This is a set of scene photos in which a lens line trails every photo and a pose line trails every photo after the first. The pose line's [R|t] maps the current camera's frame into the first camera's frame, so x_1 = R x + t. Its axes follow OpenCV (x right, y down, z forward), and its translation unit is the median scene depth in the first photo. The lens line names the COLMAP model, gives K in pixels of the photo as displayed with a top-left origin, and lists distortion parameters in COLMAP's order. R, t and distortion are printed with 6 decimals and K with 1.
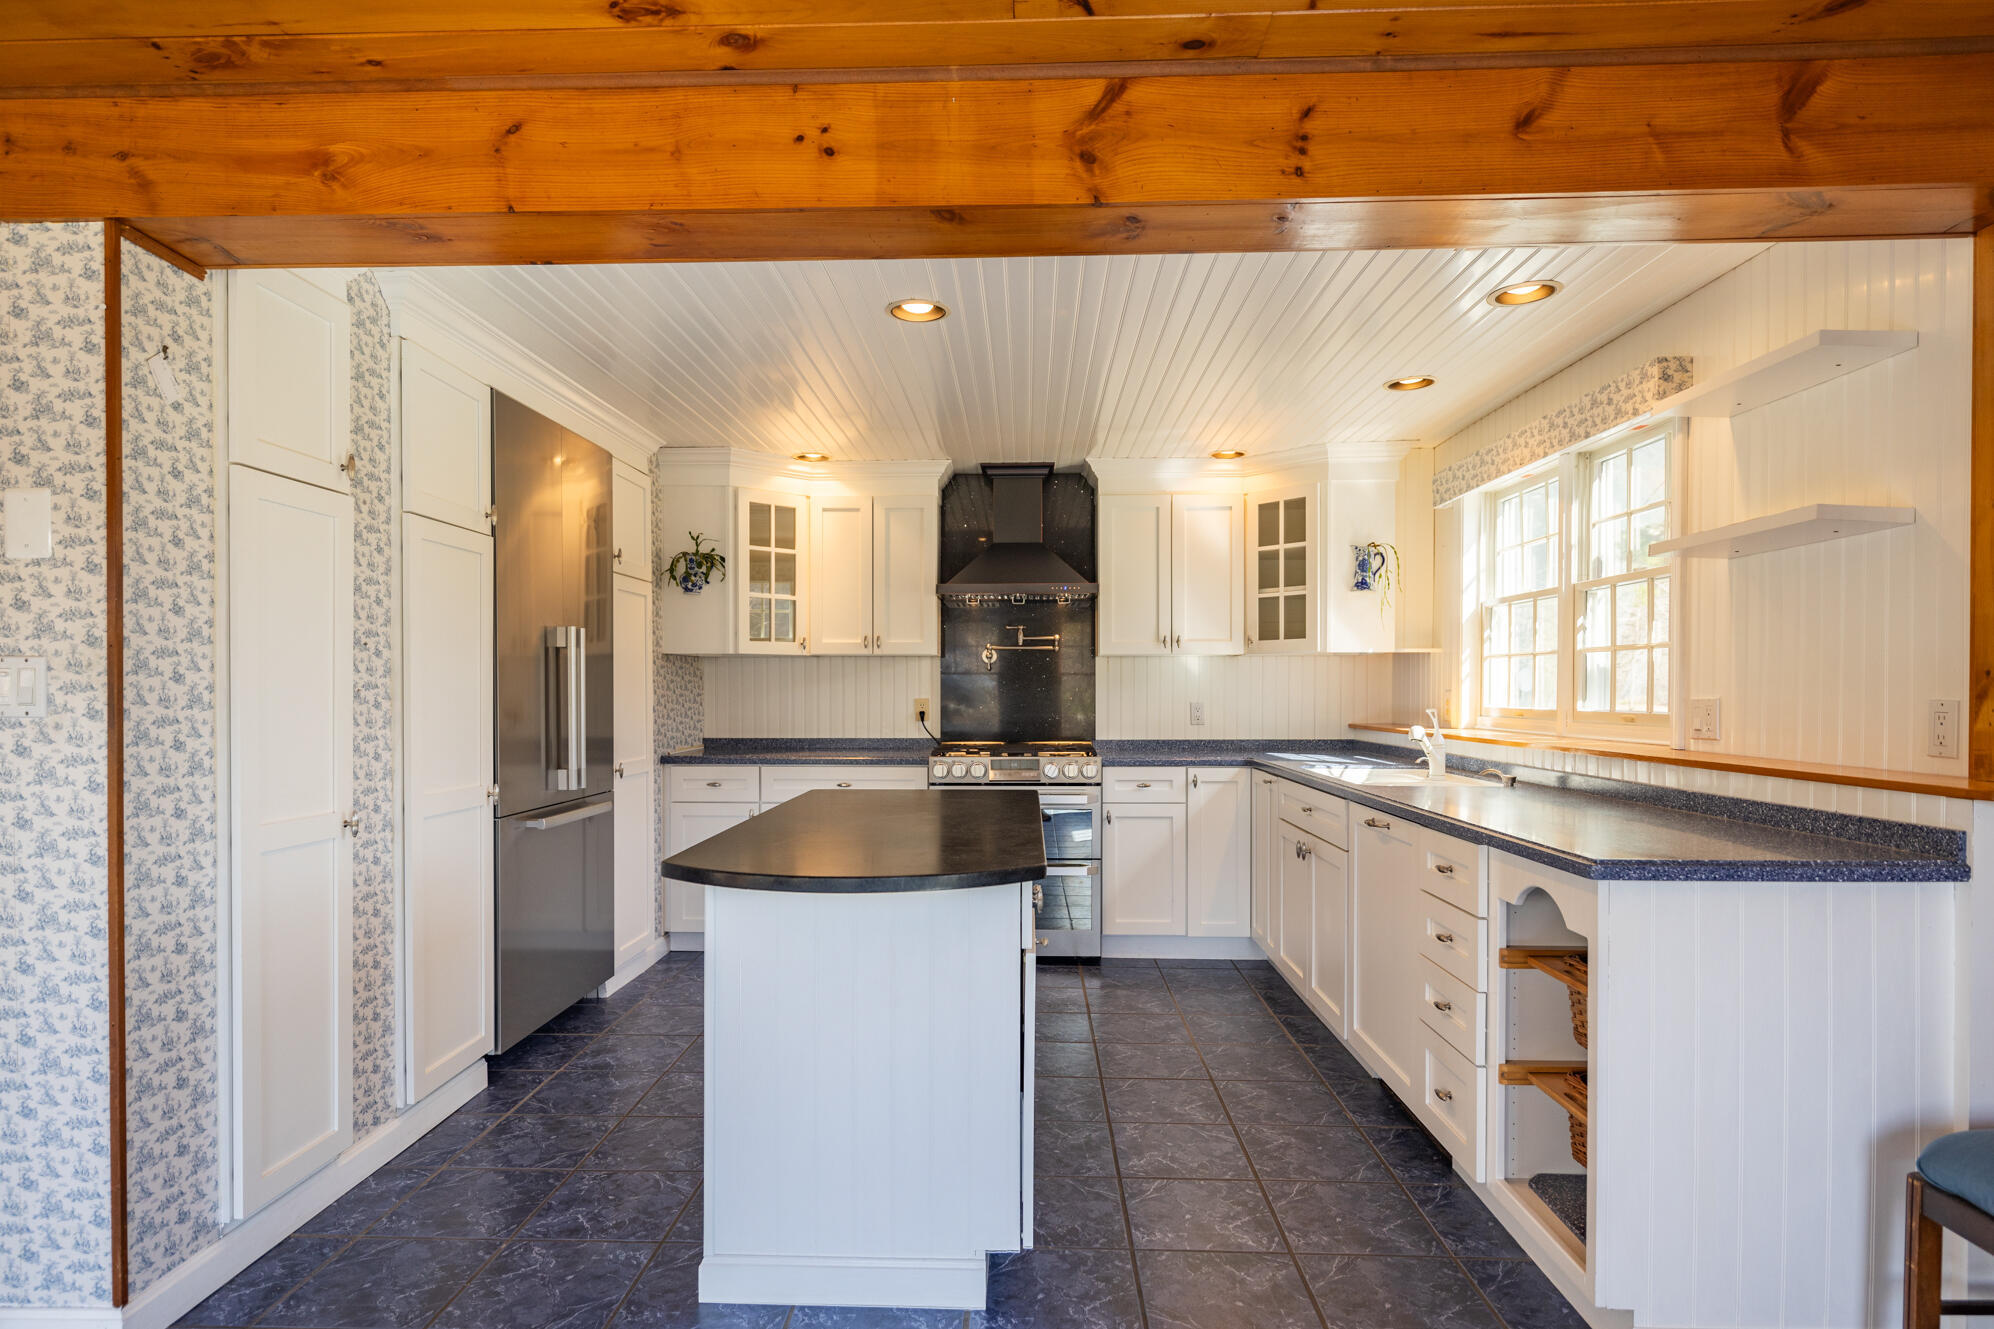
lens RADIAL K [[1109.2, 0, 994.2], [0, 1109.2, 699.3], [0, 0, 1]] dist [0.001142, -0.000082]
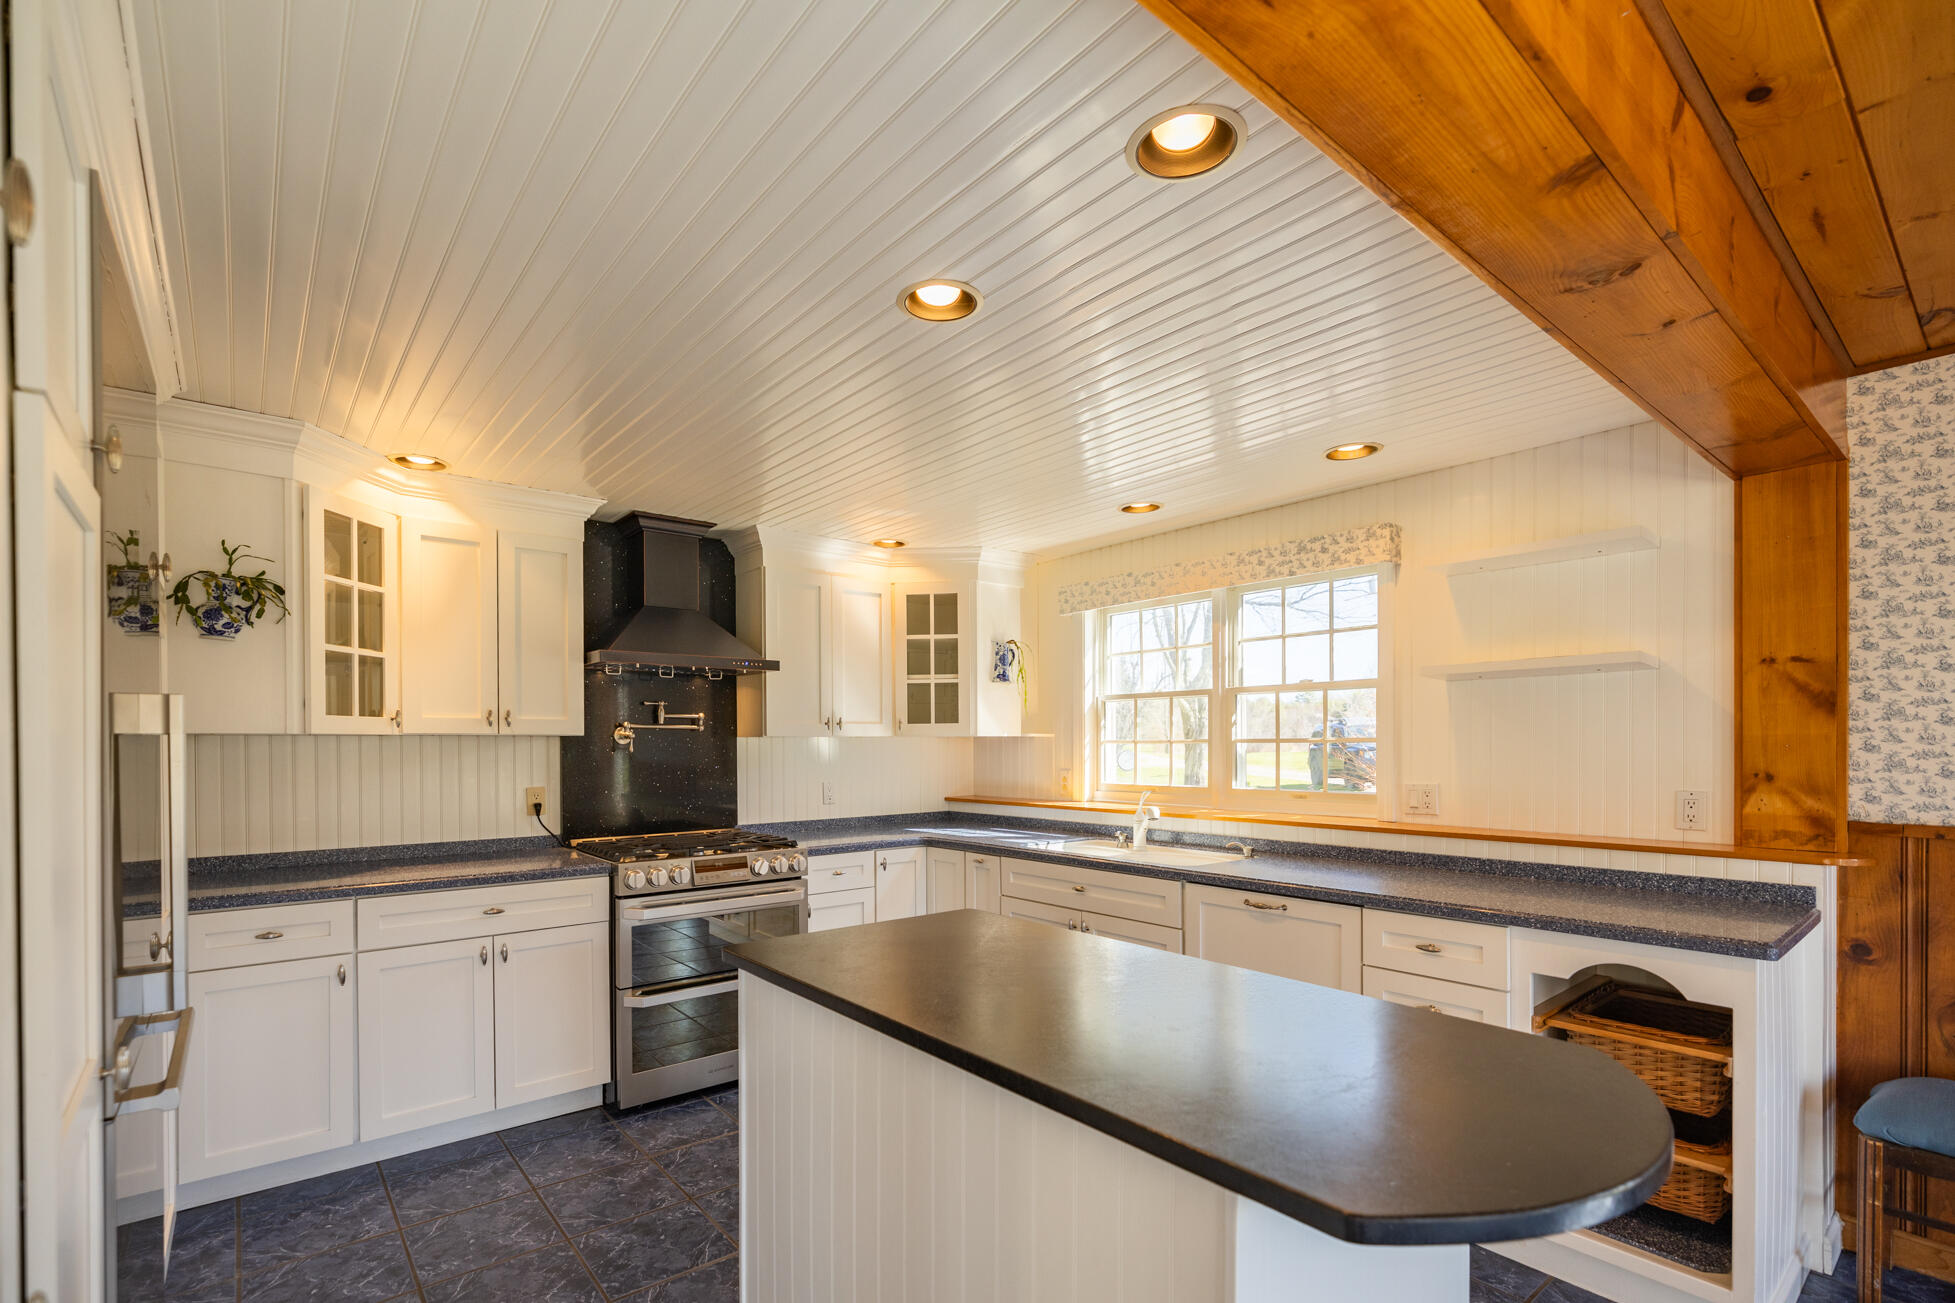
lens RADIAL K [[884.6, 0, 976.6], [0, 884.6, 736.8], [0, 0, 1]] dist [-0.000002, 0.000107]
pose [[0.747608, 0.003756, 0.664129, -0.281283], [0.008889, 0.999838, -0.015661, -0.027304], [-0.664081, 0.017612, 0.747454, 0.335515]]
